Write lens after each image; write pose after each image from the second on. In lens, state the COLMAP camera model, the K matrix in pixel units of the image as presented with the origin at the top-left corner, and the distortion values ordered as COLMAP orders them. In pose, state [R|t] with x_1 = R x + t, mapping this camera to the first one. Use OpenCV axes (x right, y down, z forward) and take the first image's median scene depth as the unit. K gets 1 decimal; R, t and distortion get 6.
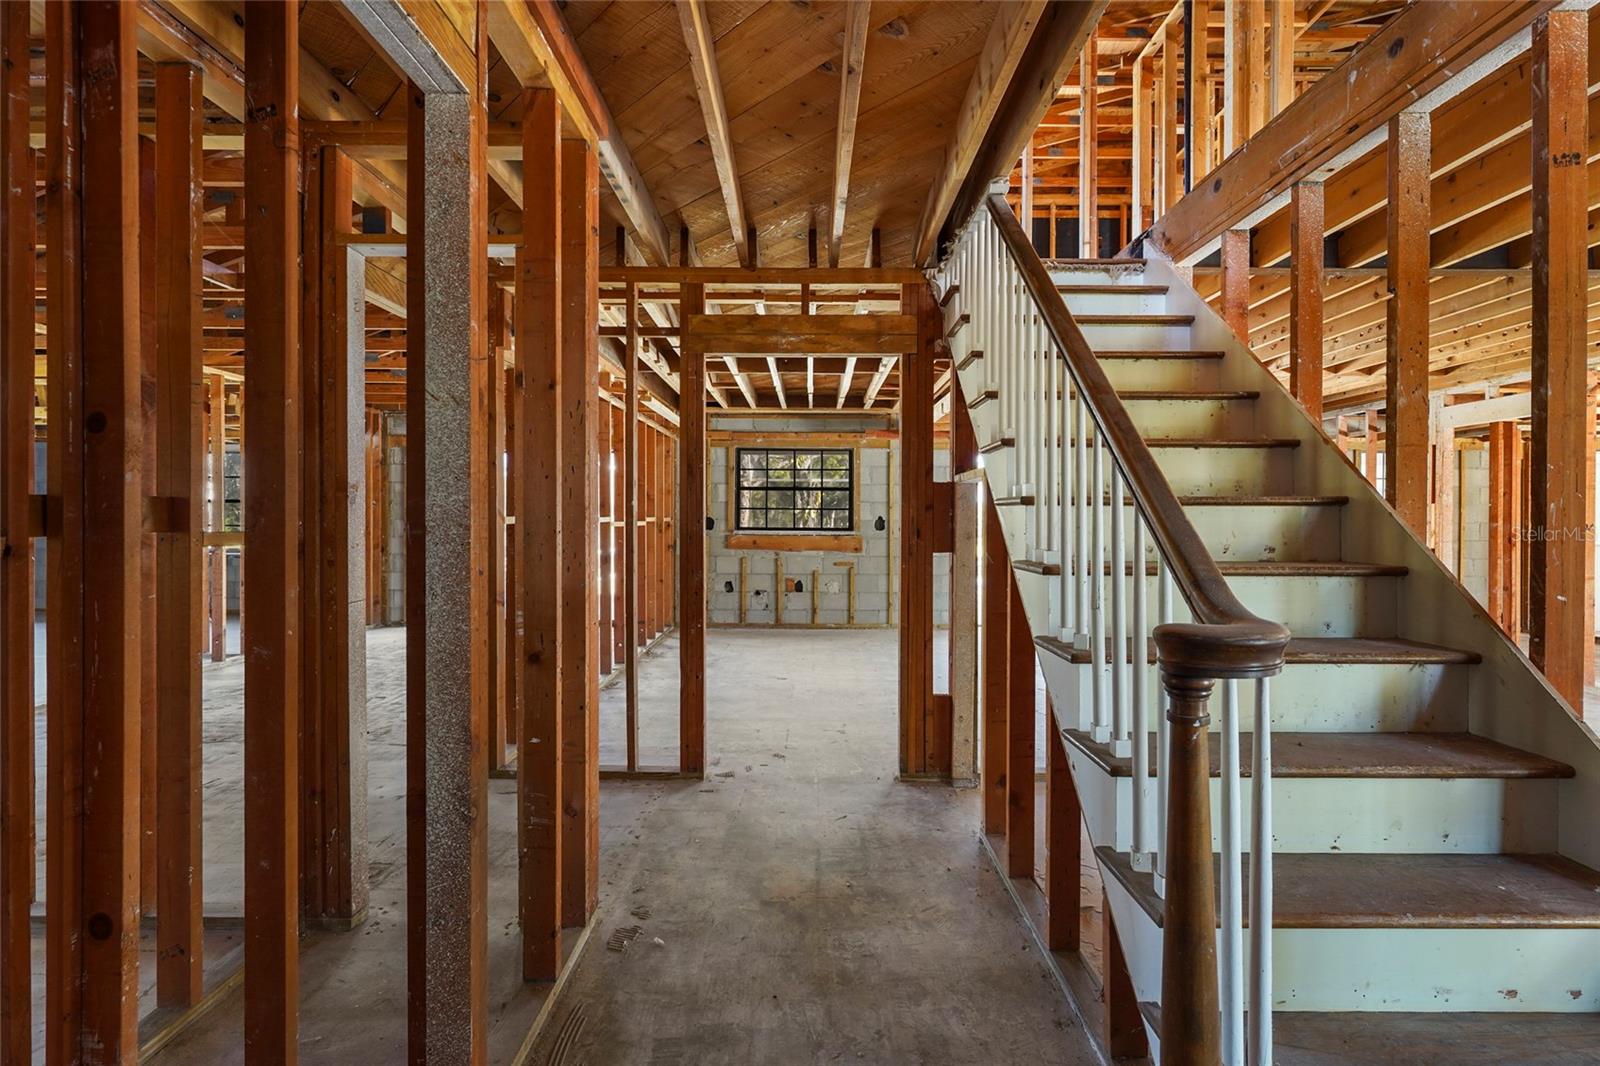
lens RADIAL K [[725.2, 0, 809.4], [0, 725.2, 525.8], [0, 0, 1]] dist [0.001072, 0.000543]
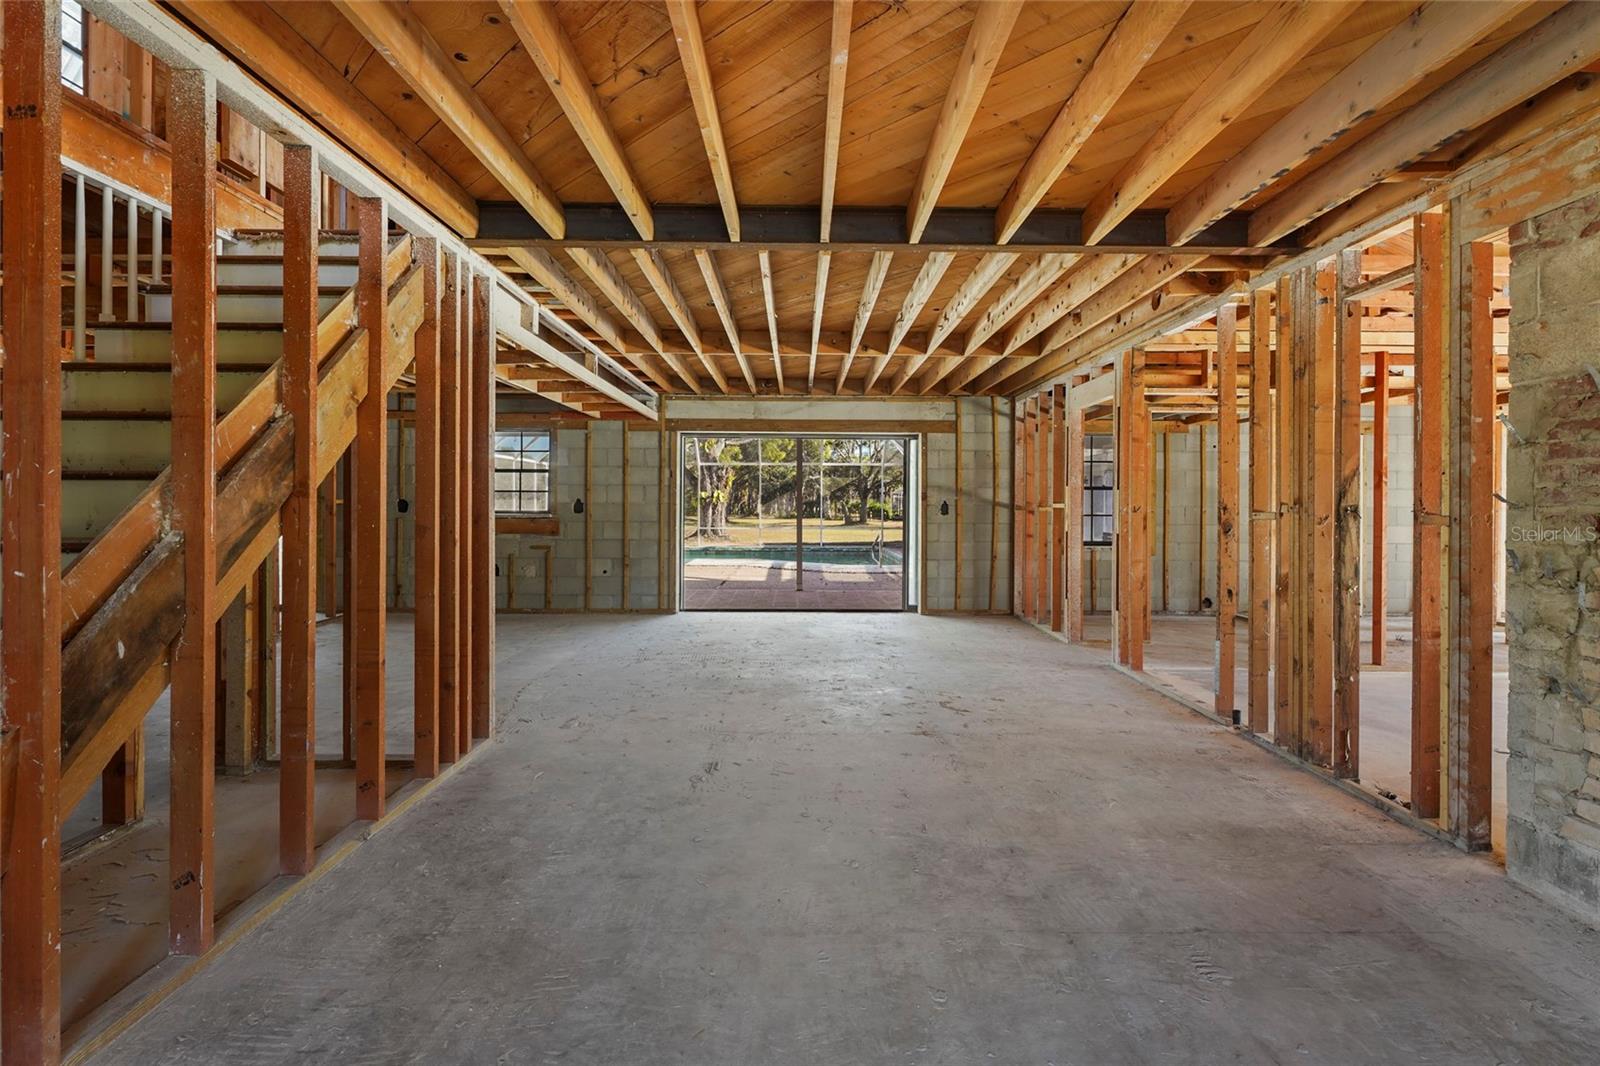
lens RADIAL K [[730.6, 0, 810.0], [0, 730.6, 508.6], [0, 0, 1]] dist [0.000743, 0.000109]
pose [[0.999924, 0.001258, 0.012256, 0.399519], [-0.001211, 0.999992, -0.003768, 0.003297], [-0.012261, 0.003753, 0.999918, 0.006590]]
